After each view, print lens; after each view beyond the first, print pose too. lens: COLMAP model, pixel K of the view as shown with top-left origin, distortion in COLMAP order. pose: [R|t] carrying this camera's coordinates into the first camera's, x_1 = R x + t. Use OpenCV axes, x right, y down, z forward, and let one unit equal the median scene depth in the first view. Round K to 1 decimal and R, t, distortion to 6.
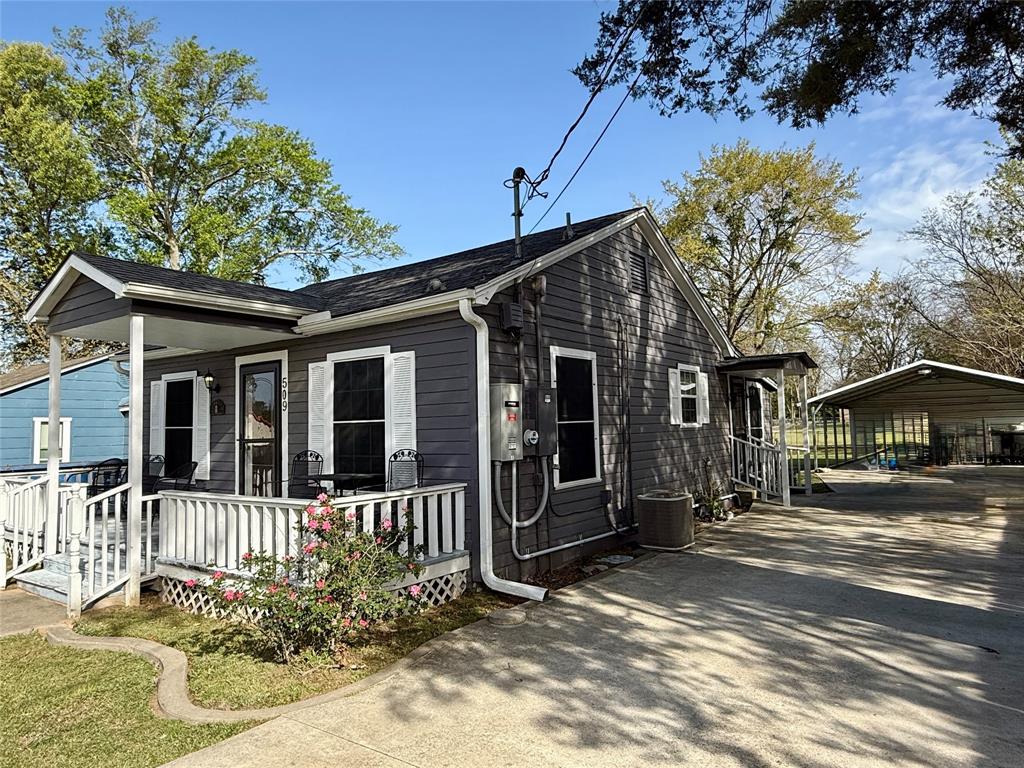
lens RADIAL K [[642.3, 0, 512.0], [0, 642.3, 384.0], [0, 0, 1]] dist [-0.004104, -0.001915]
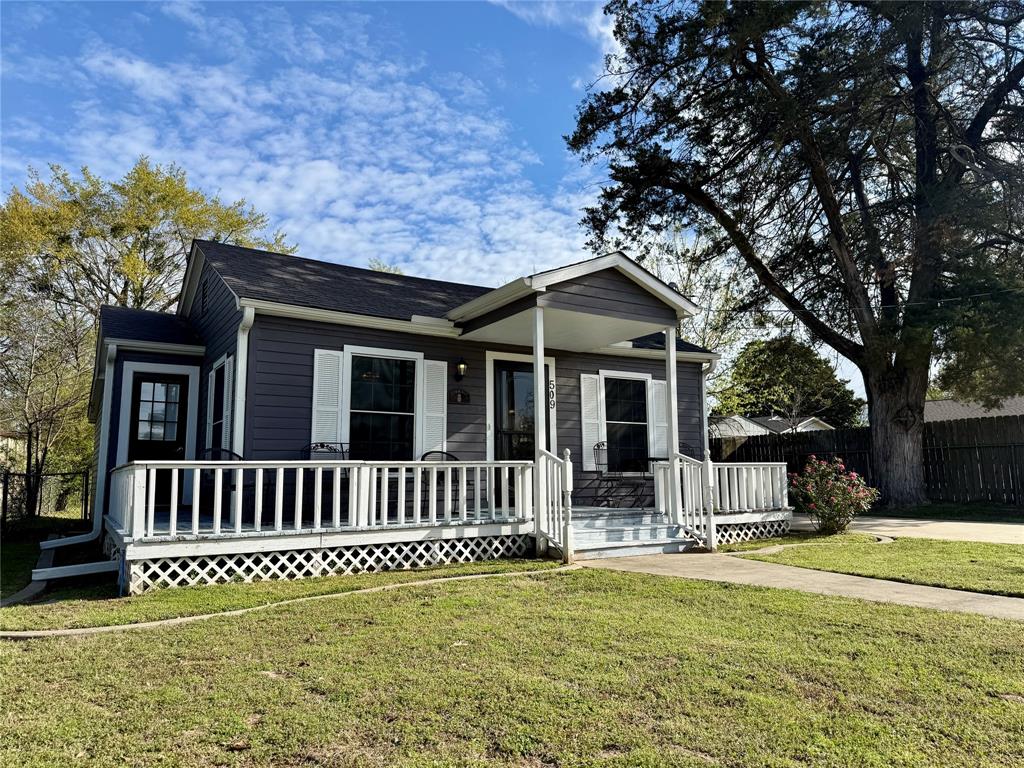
lens RADIAL K [[707.6, 0, 512.0], [0, 707.6, 384.0], [0, 0, 1]] dist [0.134106, -0.126069]
pose [[0.386337, 0.140878, 0.911535, -1.670447], [-0.060409, 0.990010, -0.127403, 0.178355], [-0.920377, -0.005845, 0.390988, 0.597736]]
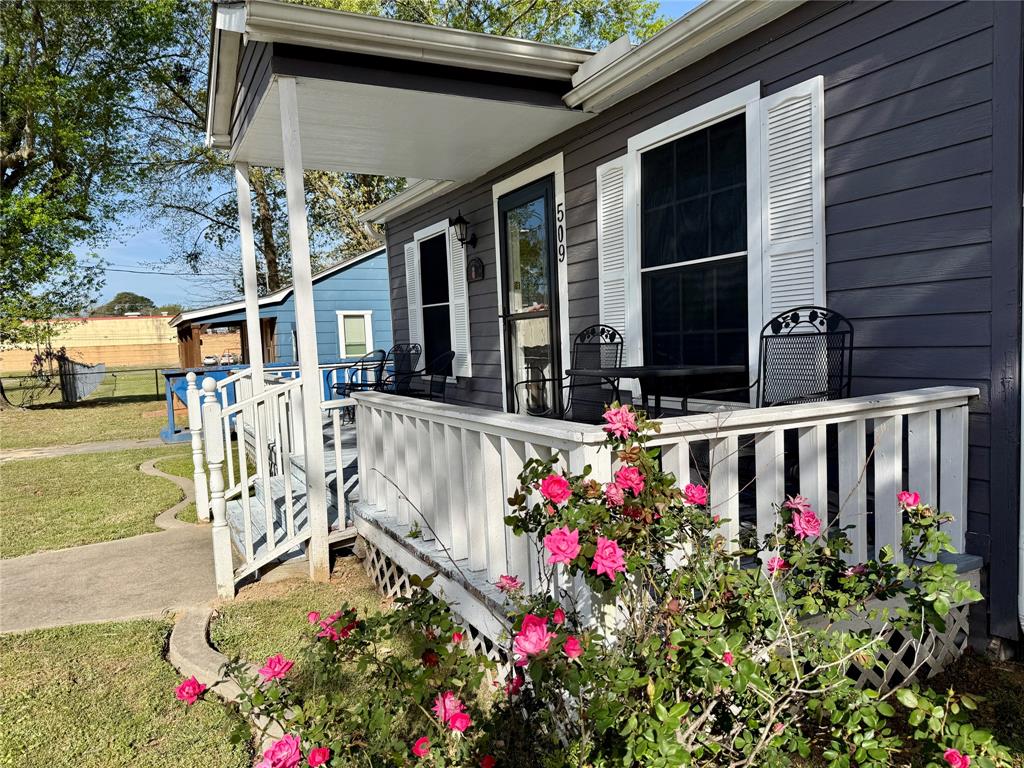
lens RADIAL K [[710.8, 0, 519.0], [0, 710.8, 386.8], [0, 0, 1]] dist [0.134285, -0.240814]
pose [[0.896086, 0.017238, -0.443545, -0.103314], [0.050684, 0.988737, 0.140822, 0.065235], [0.440977, -0.148669, 0.885120, 0.410267]]
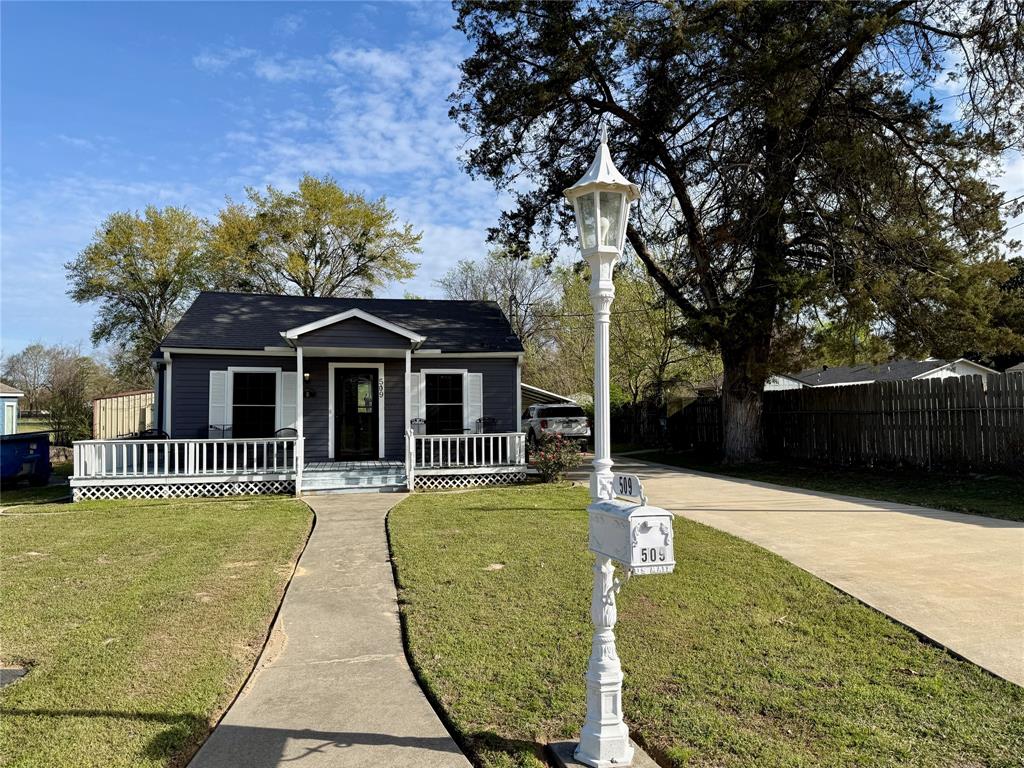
lens RADIAL K [[710.8, 0, 519.0], [0, 710.8, 386.8], [0, 0, 1]] dist [0.134285, -0.240814]
pose [[0.664376, 0.049157, 0.745780, -1.678619], [-0.055857, 0.998310, -0.016042, 0.024760], [-0.745308, -0.030999, 0.665999, -0.640618]]
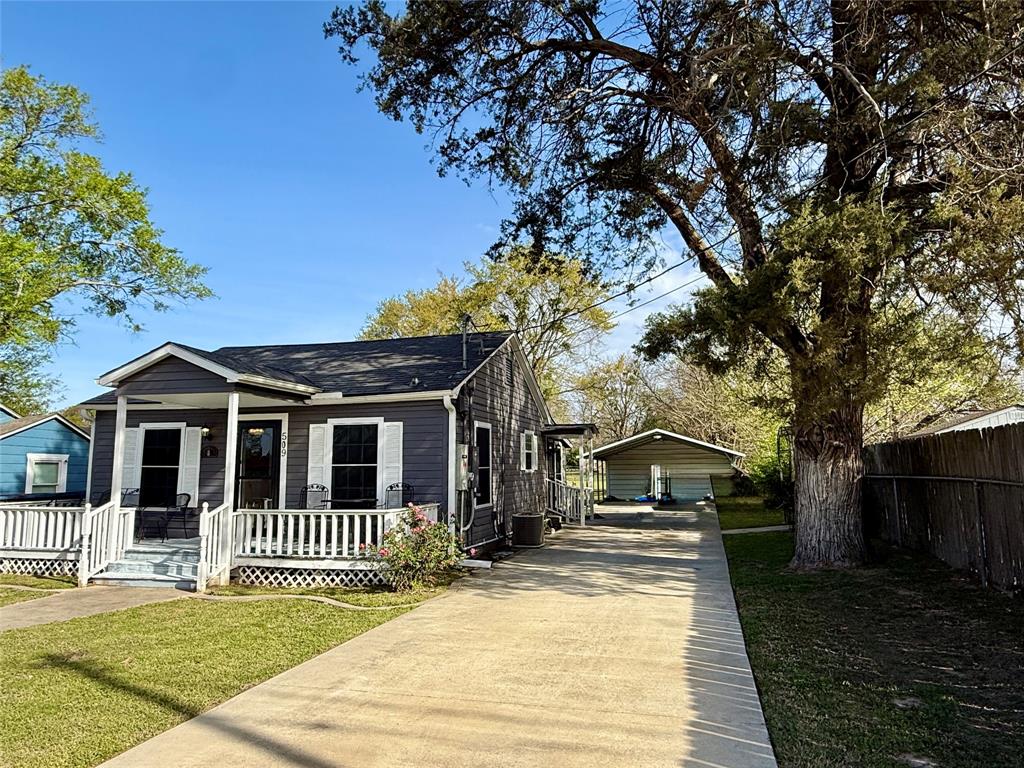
lens RADIAL K [[642.3, 0, 512.0], [0, 642.3, 384.0], [0, 0, 1]] dist [-0.004104, -0.001915]
pose [[0.931360, 0.064685, 0.358306, -0.427718], [-0.039556, 0.996244, -0.077032, -0.029455], [-0.361943, 0.057571, 0.930421, -0.539723]]
